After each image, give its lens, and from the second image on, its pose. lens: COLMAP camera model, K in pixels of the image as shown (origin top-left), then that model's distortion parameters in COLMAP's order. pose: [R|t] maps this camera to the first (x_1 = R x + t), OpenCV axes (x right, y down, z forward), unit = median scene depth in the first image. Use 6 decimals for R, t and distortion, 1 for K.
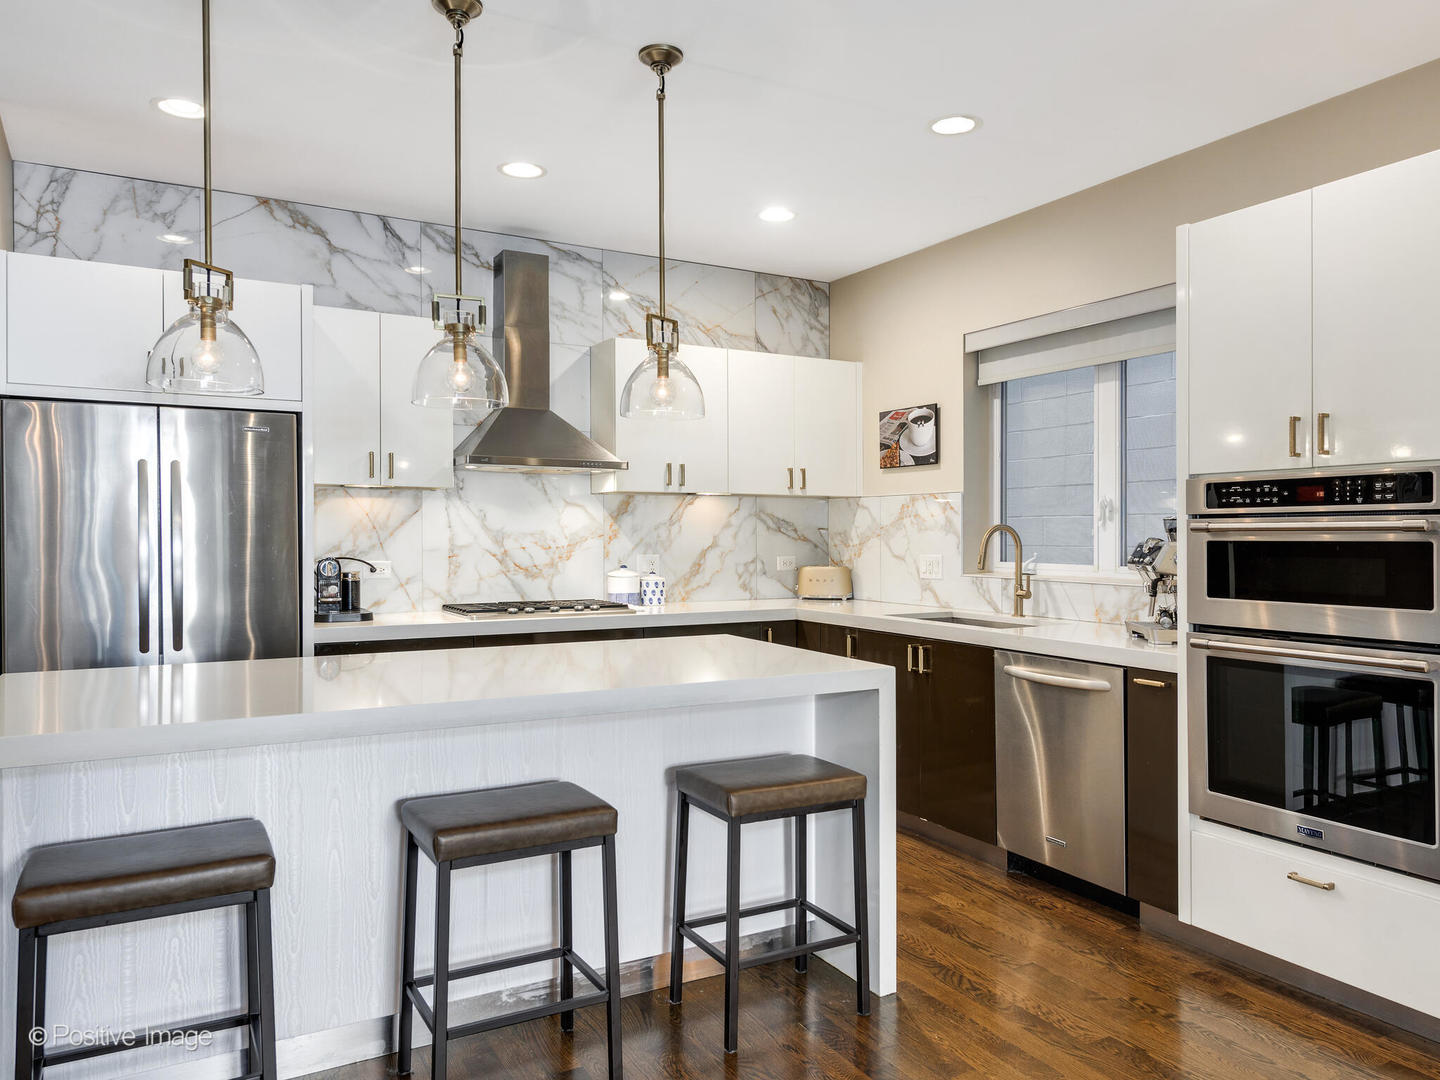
lens RADIAL K [[1054.0, 0, 840.7], [0, 1054.0, 543.0], [0, 0, 1]] dist [-0.000544, 0.004613]
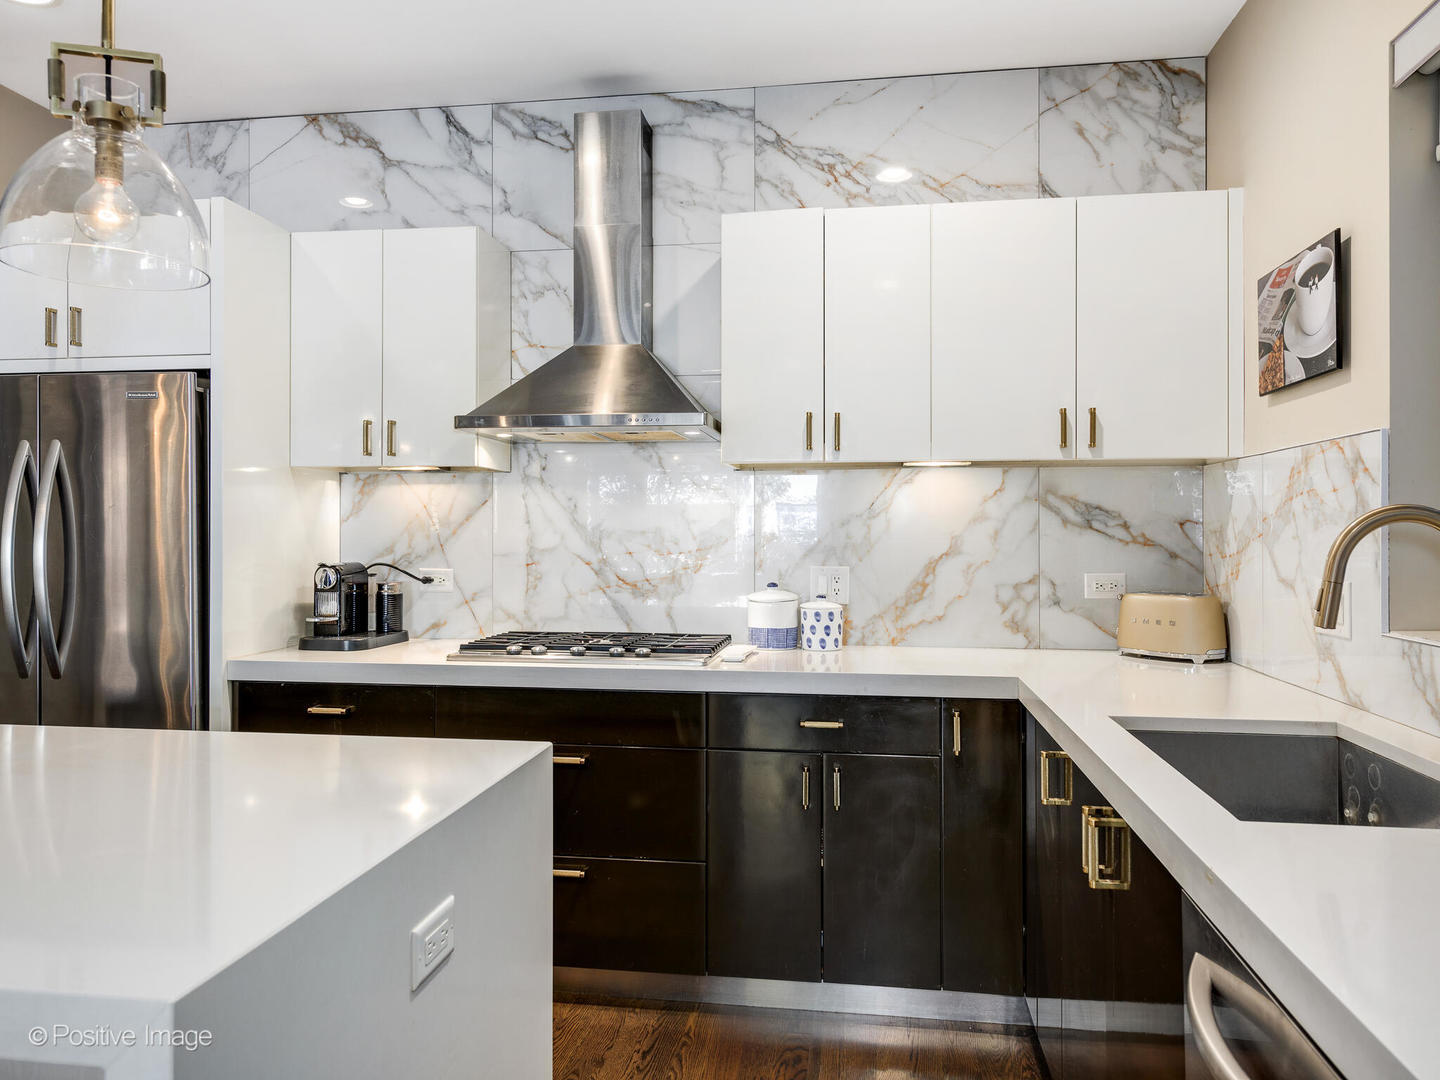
lens RADIAL K [[1277.3, 0, 331.0], [0, 1277.3, 539.8], [0, 0, 1]] dist [0.008845, 0.005425]
pose [[0.742341, 0.004039, -0.670010, 0.118609], [-0.006438, 0.999979, -0.001106, -0.001910], [0.669992, 0.005134, 0.742351, 0.287097]]
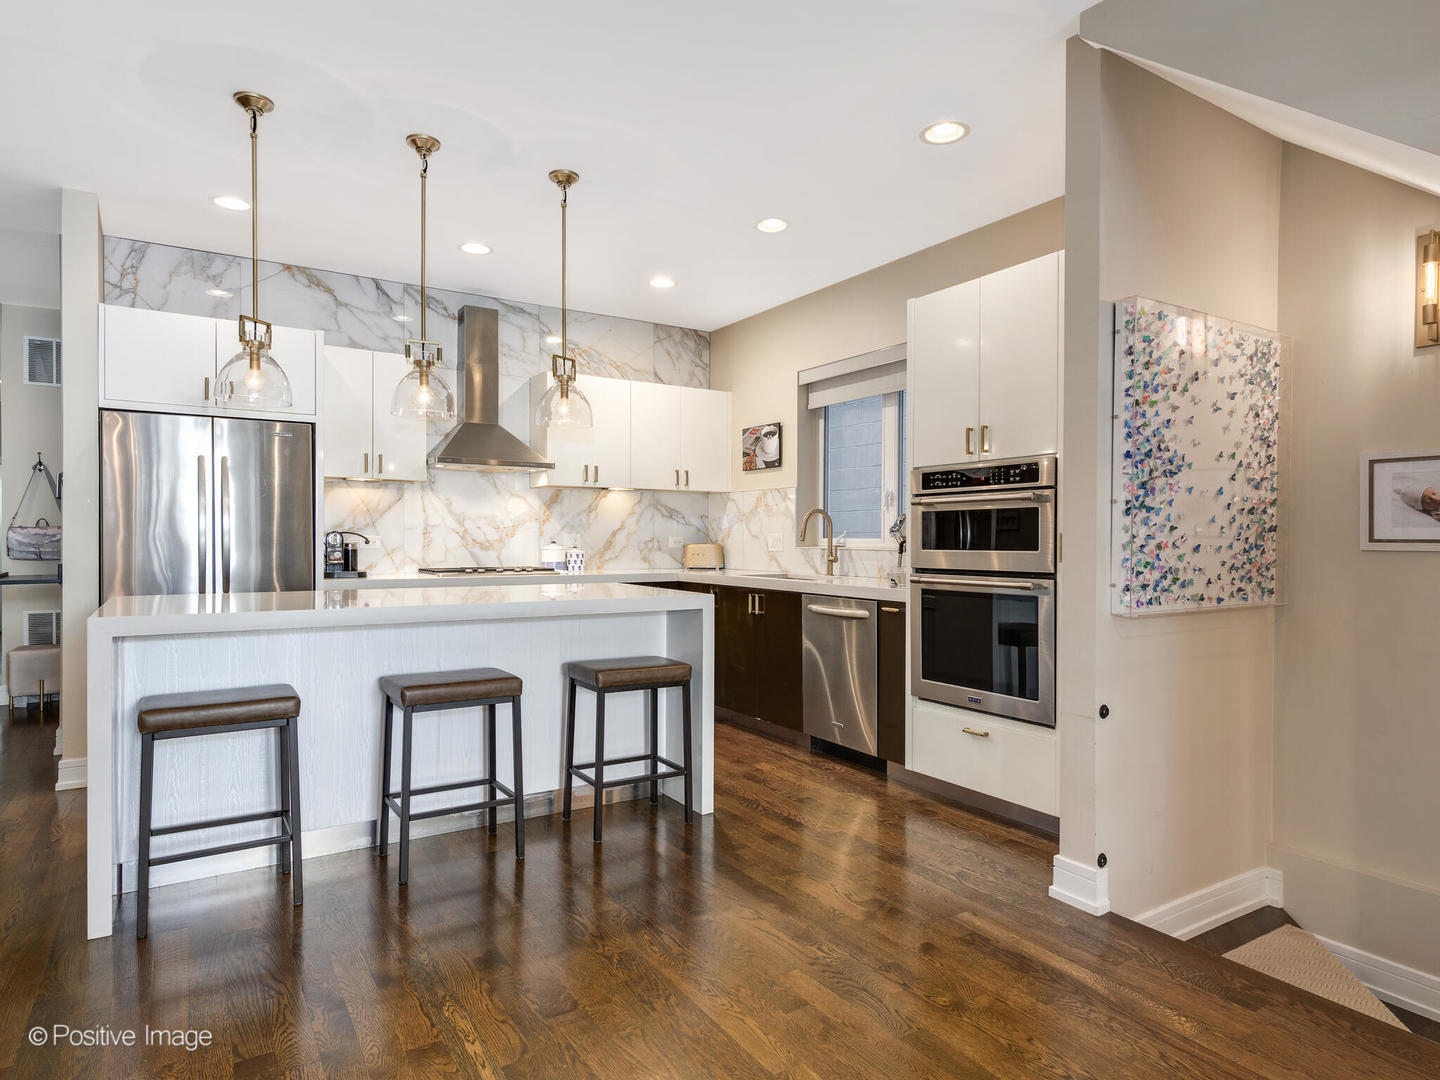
lens RADIAL K [[828.9, 0, 734.4], [0, 828.9, 549.1], [0, 0, 1]] dist [0.001488, -0.000171]
pose [[0.999932, 0.011357, -0.002624, 0.031200], [-0.011314, 0.999809, 0.015909, 0.012988], [0.002804, -0.015879, 0.999870, -0.064450]]
